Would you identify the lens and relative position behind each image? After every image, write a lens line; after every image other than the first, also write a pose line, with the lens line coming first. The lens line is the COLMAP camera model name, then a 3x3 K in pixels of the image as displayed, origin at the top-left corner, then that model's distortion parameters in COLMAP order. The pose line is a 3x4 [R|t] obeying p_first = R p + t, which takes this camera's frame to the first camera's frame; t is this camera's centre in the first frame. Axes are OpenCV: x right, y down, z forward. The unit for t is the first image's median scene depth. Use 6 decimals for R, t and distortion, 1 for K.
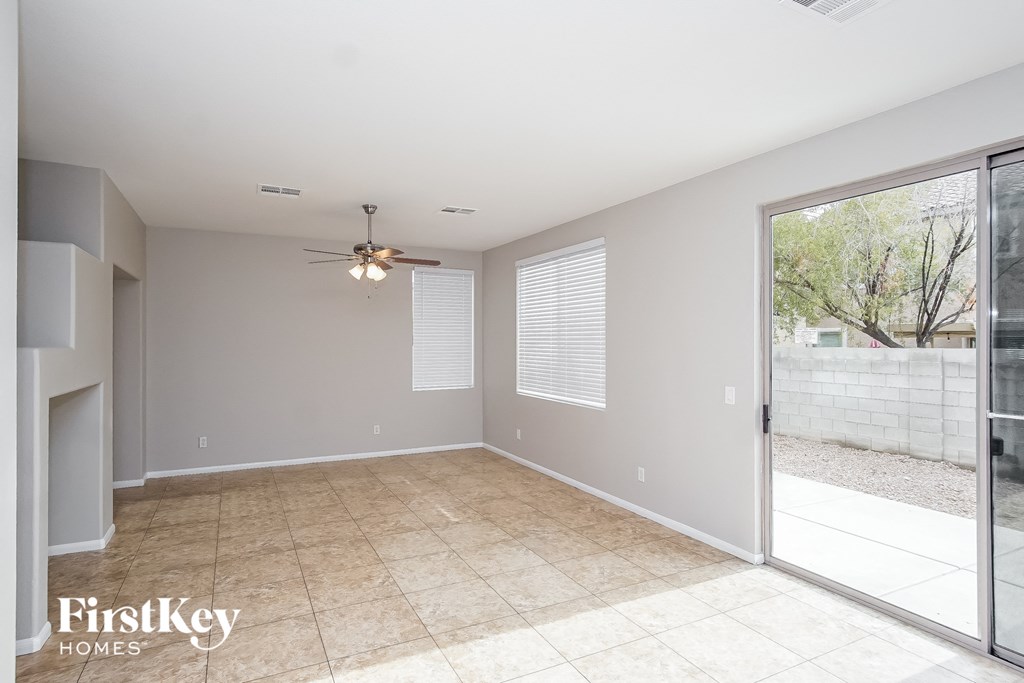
lens RADIAL K [[553.9, 0, 506.7], [0, 553.9, 332.3], [0, 0, 1]] dist [-0.003788, 0.000942]
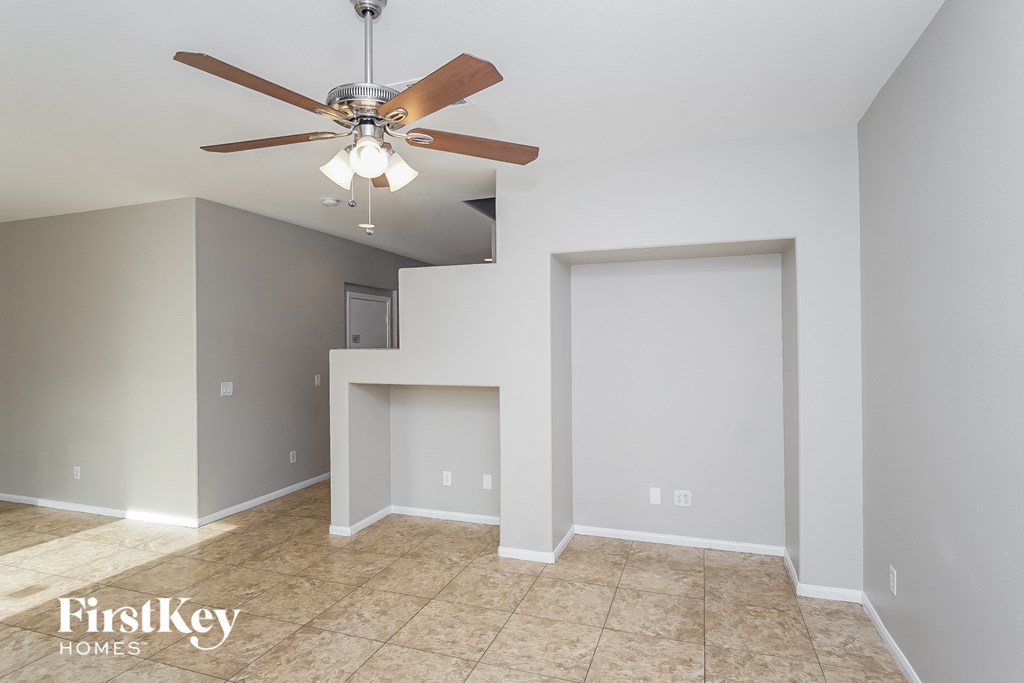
lens RADIAL K [[553.9, 0, 506.7], [0, 553.9, 332.3], [0, 0, 1]] dist [-0.003788, 0.000942]
pose [[-0.727628, -0.009552, -0.685905, -0.067332], [0.017083, 0.999341, -0.032040, 0.028212], [0.685759, -0.035030, -0.726985, 1.739894]]
